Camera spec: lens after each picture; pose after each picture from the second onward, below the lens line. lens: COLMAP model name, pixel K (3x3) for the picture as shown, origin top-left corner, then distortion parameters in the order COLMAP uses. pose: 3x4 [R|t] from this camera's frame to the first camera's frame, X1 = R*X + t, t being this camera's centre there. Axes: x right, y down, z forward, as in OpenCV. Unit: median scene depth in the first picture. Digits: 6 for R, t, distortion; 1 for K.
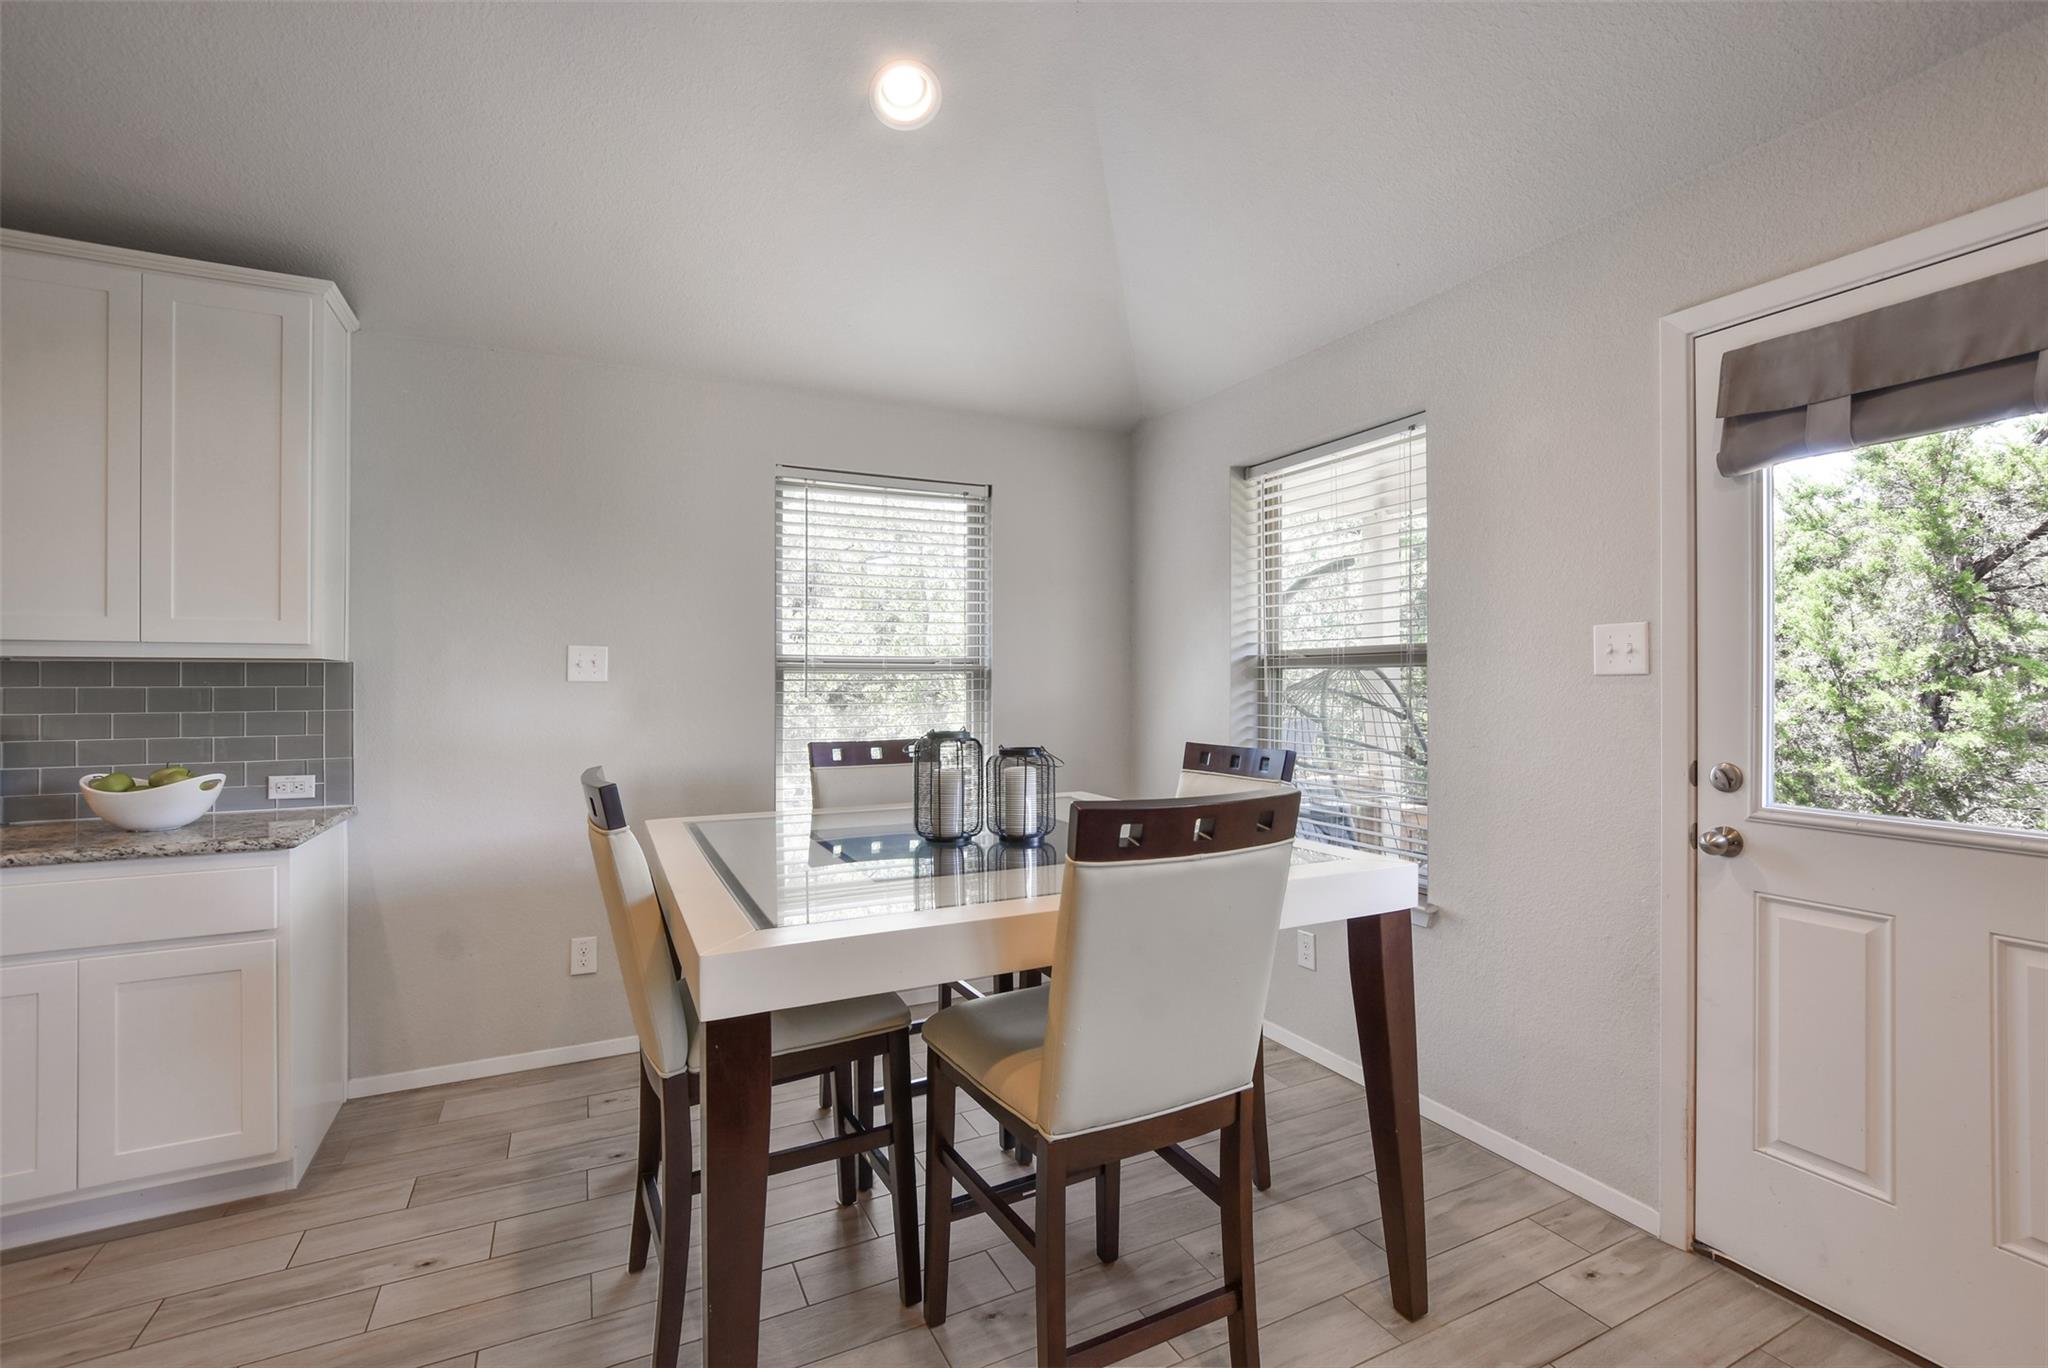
lens RADIAL K [[912.1, 0, 1030.6], [0, 912.1, 684.2], [0, 0, 1]] dist [-0.015000, 0.001553]
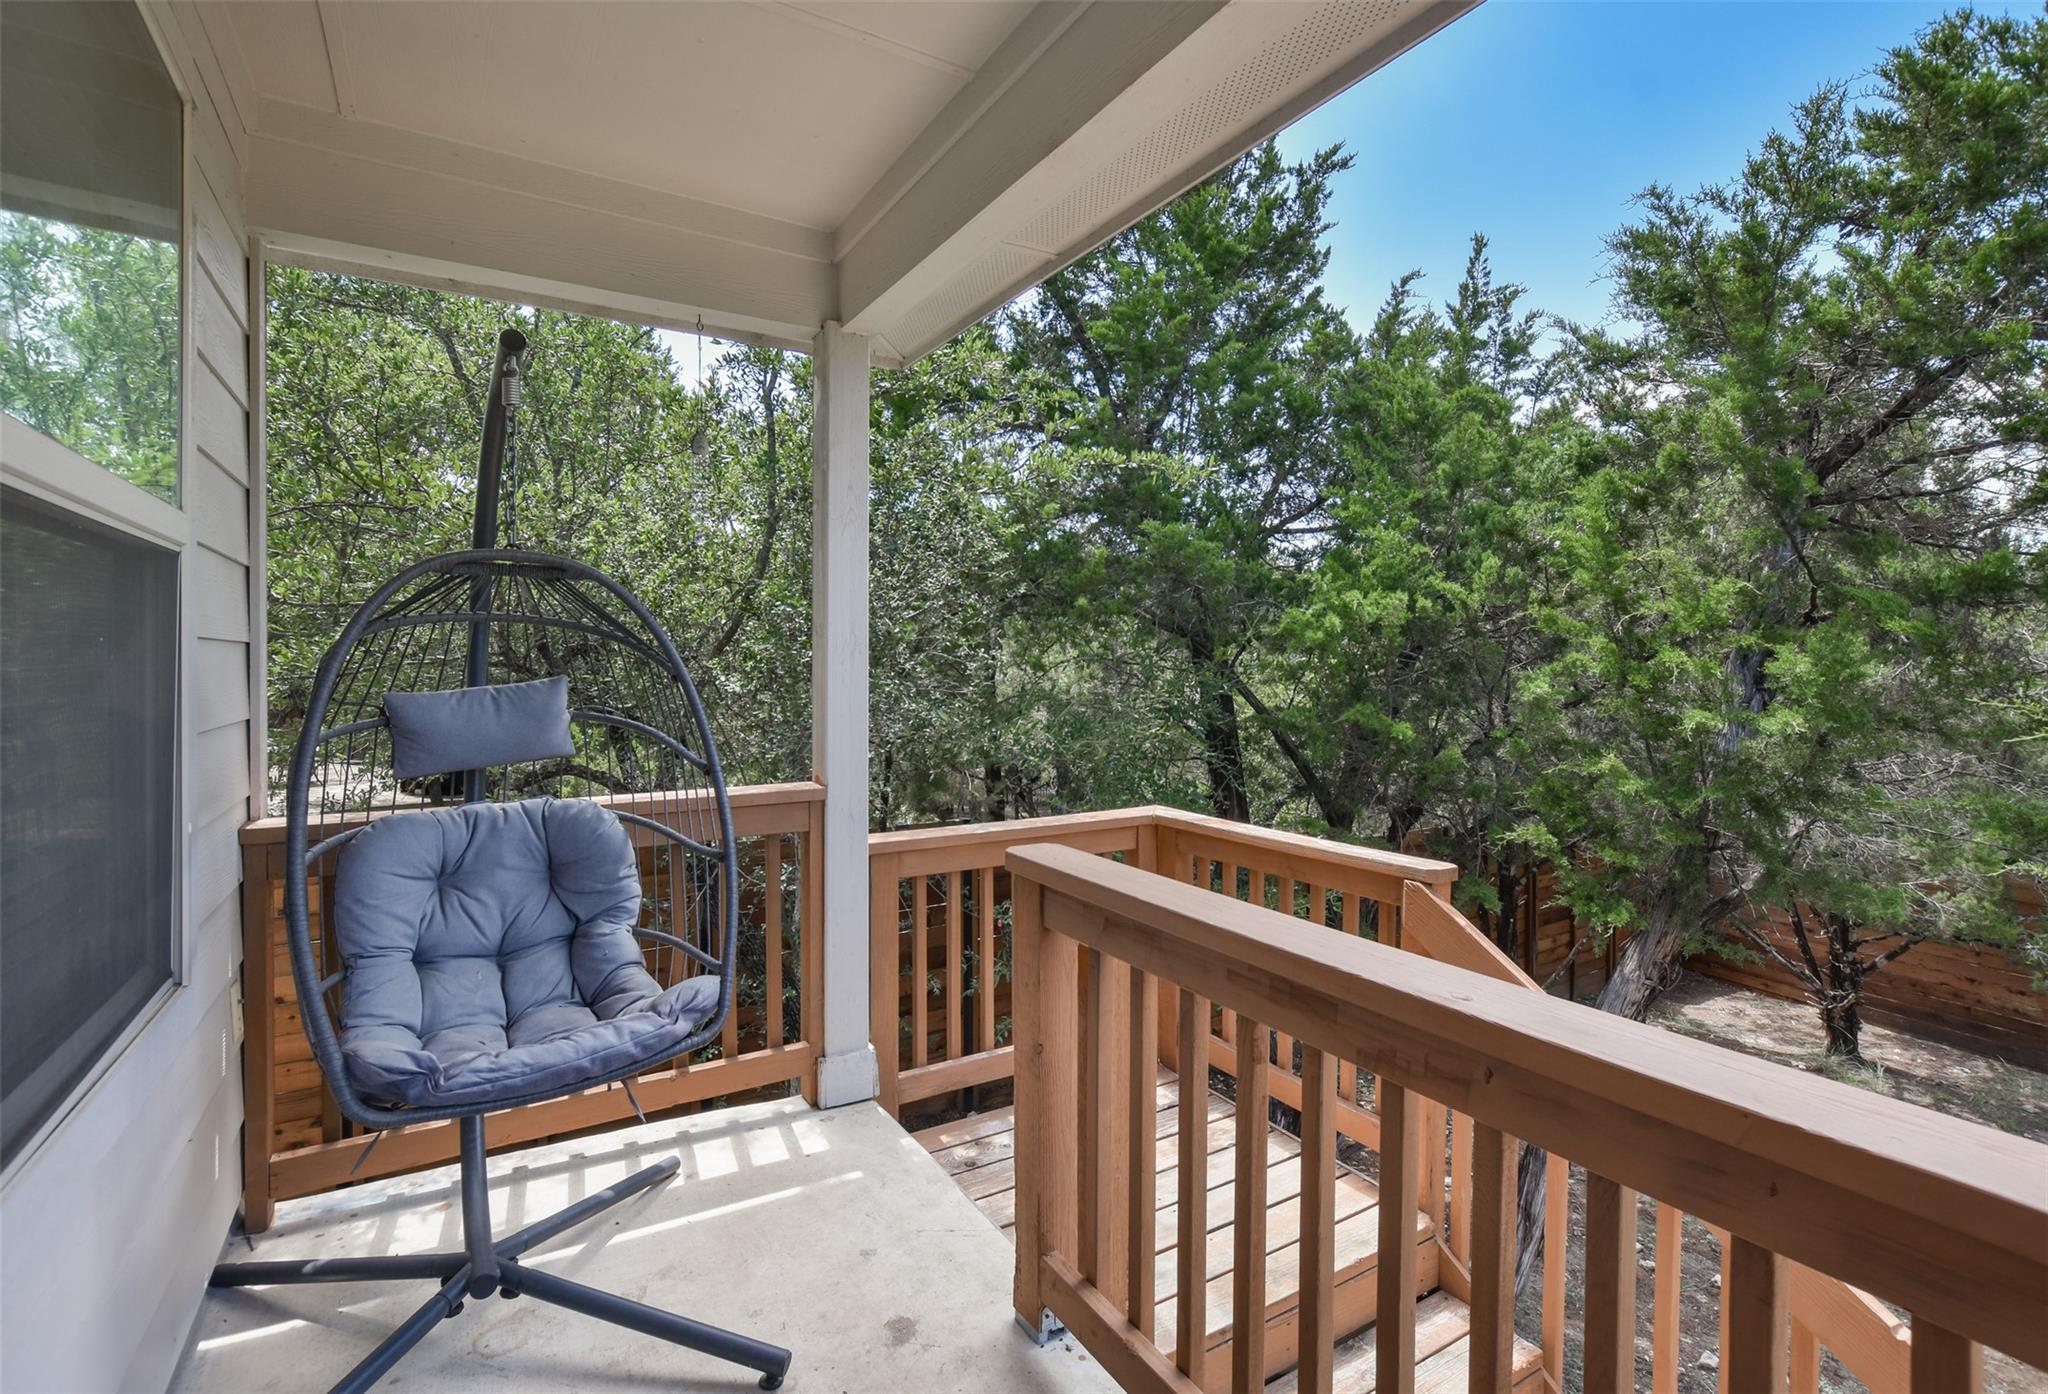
lens RADIAL K [[947.2, 0, 1032.6], [0, 947.2, 684.2], [0, 0, 1]] dist [-0.028573, -0.000231]
pose [[0.996089, 0.003132, 0.088301, 0.418176], [-0.005385, 0.999666, 0.025286, 0.019836], [-0.088192, -0.025663, 0.995773, 0.365706]]
